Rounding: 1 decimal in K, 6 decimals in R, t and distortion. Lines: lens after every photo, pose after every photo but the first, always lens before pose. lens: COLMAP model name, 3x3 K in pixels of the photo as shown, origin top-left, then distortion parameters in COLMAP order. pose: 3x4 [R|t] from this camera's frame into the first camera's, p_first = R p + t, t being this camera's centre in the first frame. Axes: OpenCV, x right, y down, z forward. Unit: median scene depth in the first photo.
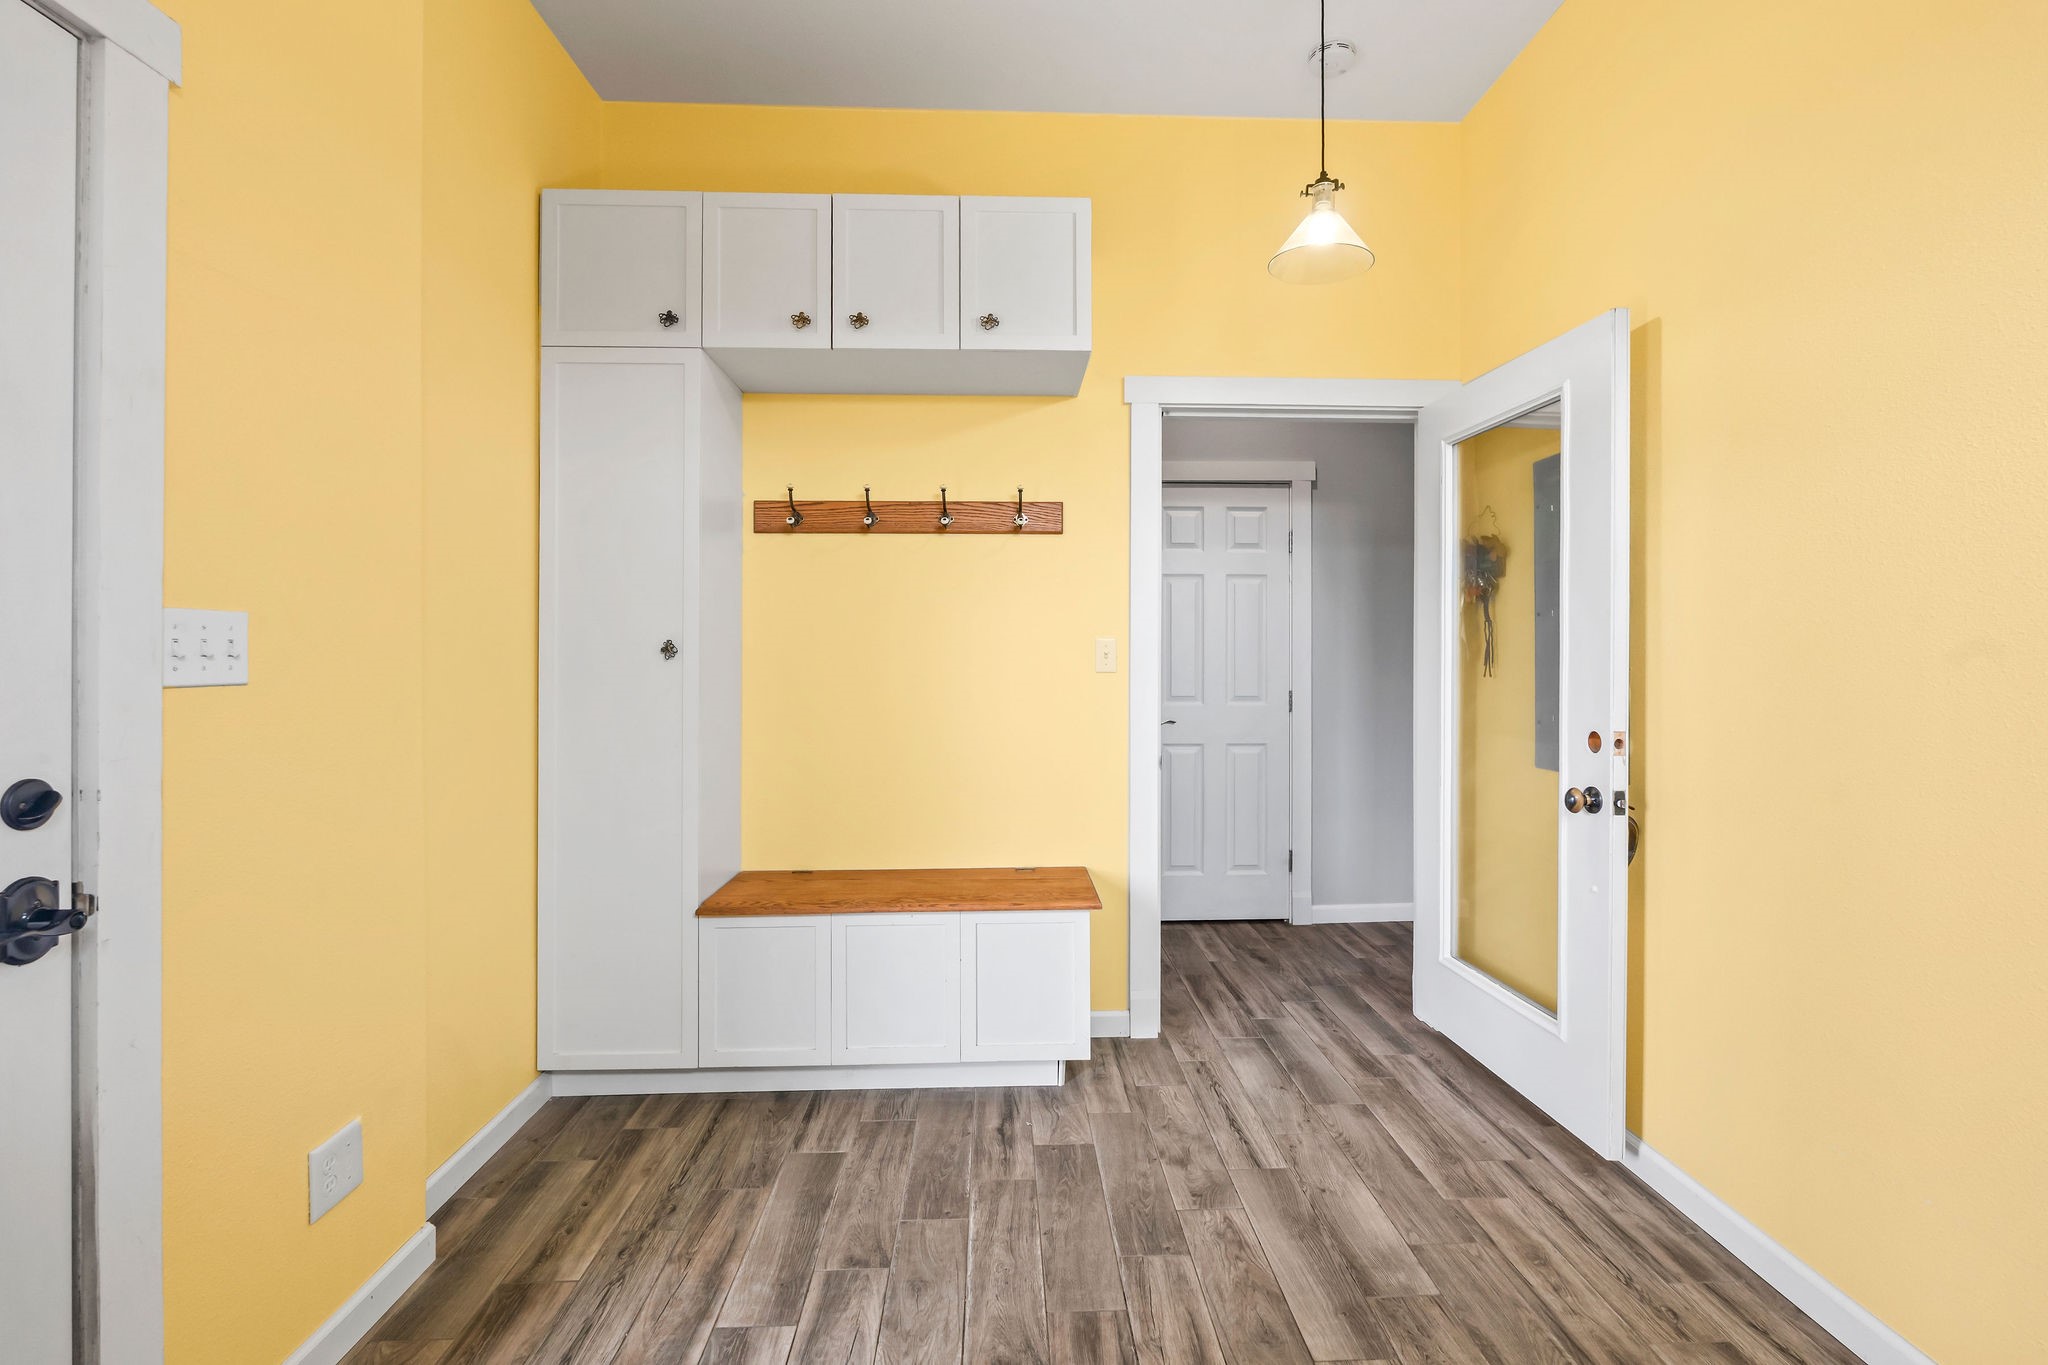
lens RADIAL K [[923.0, 0, 1030.4], [0, 923.0, 661.0], [0, 0, 1]] dist [0.001230, 0.000677]
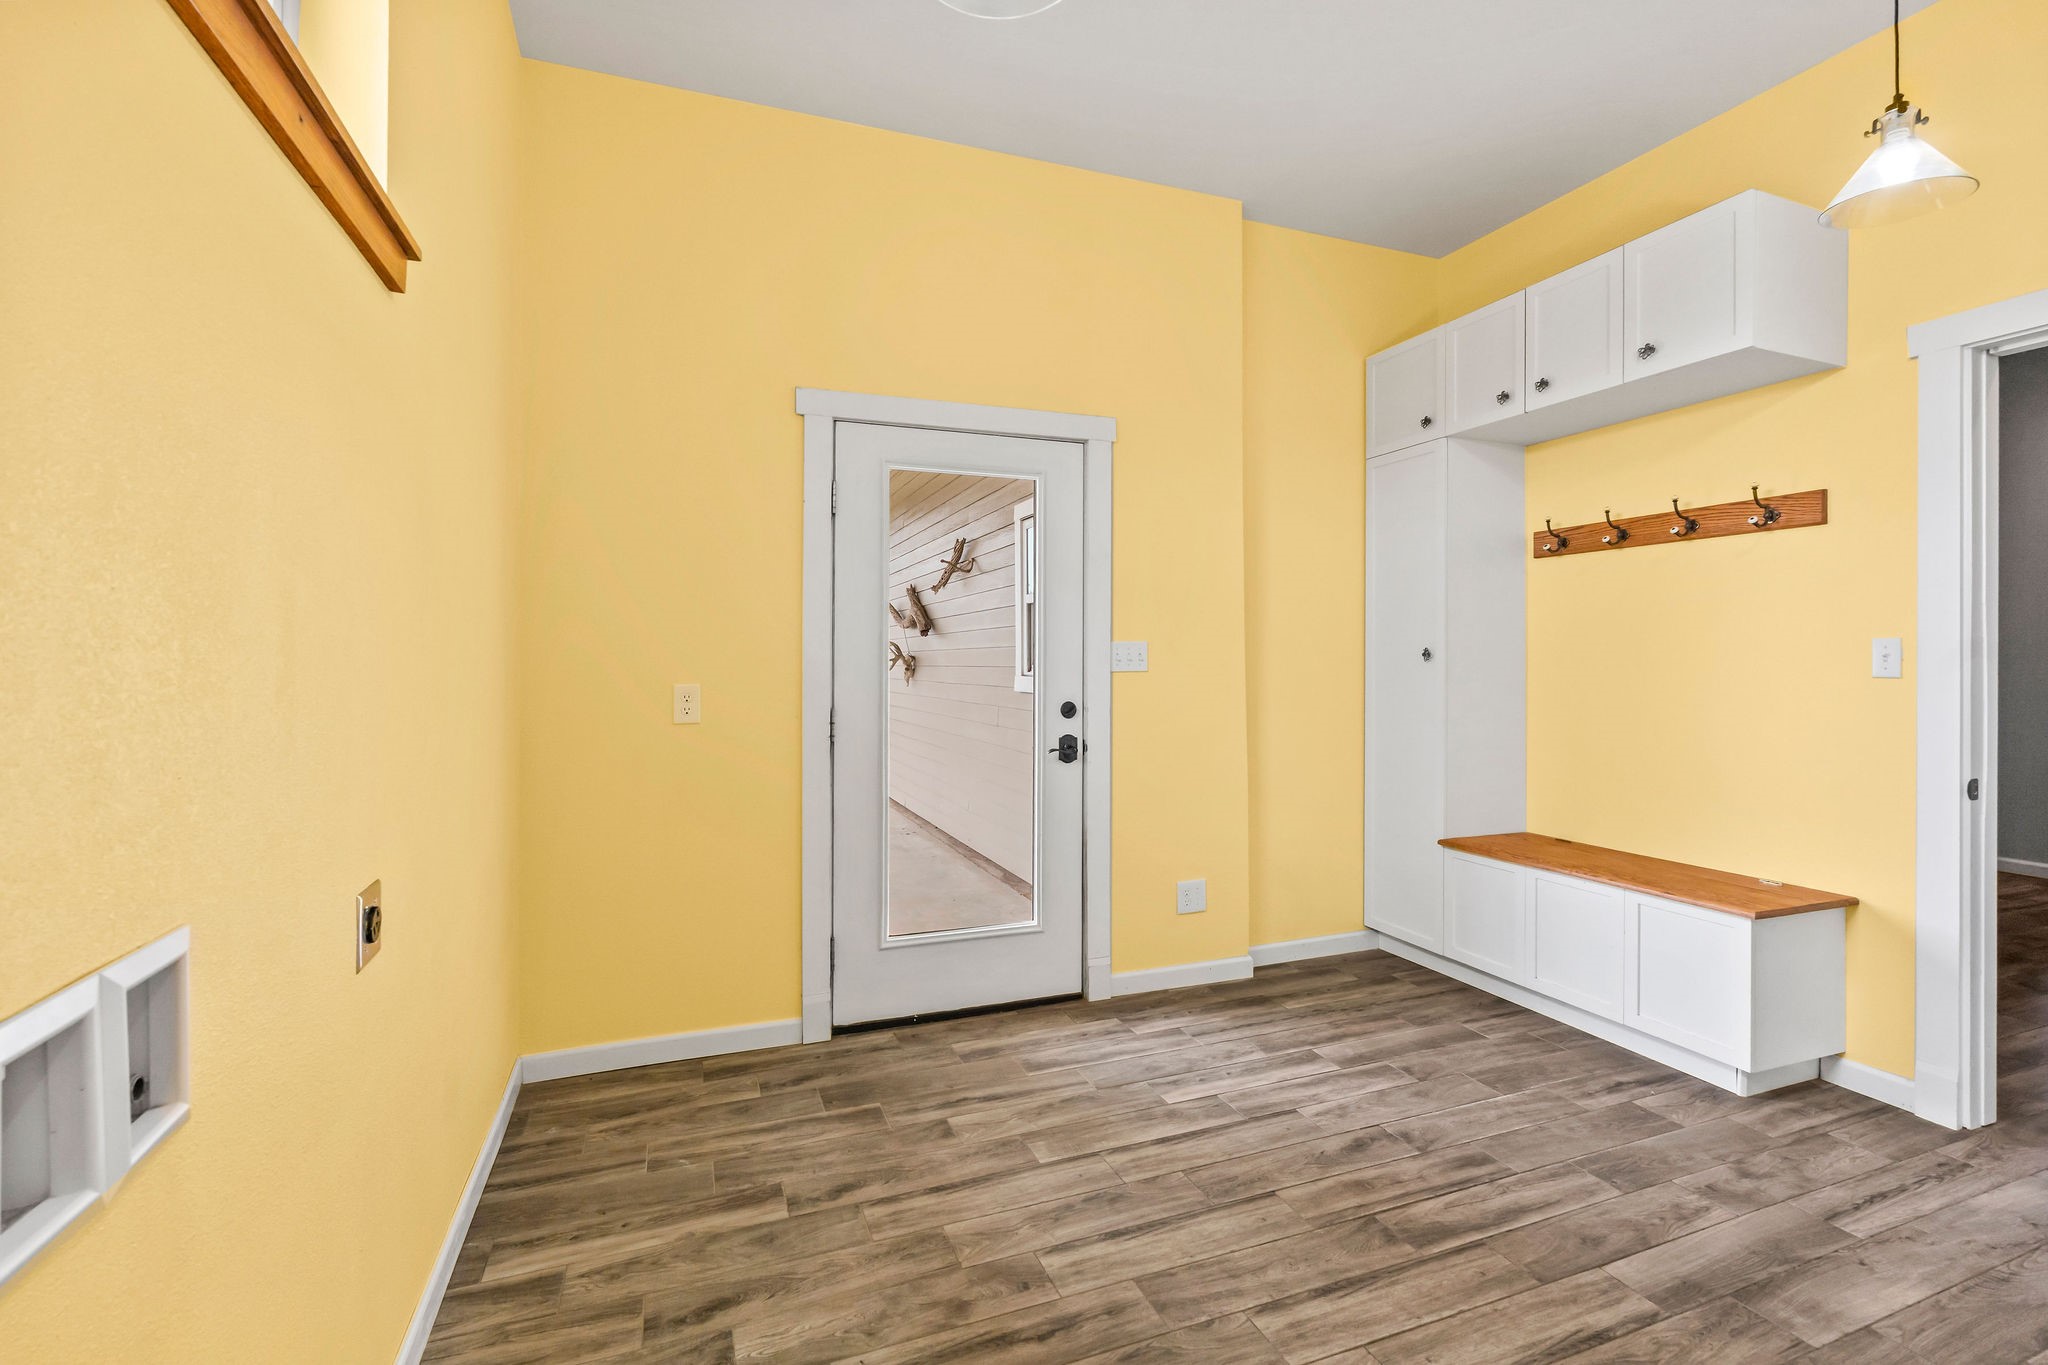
lens RADIAL K [[923.0, 0, 1030.4], [0, 923.0, 661.0], [0, 0, 1]] dist [0.001230, 0.000677]
pose [[0.322666, 0.002965, -0.946508, 0.805528], [-0.001787, 0.999995, 0.002524, -0.005125], [0.946511, 0.000877, 0.322670, -0.038083]]
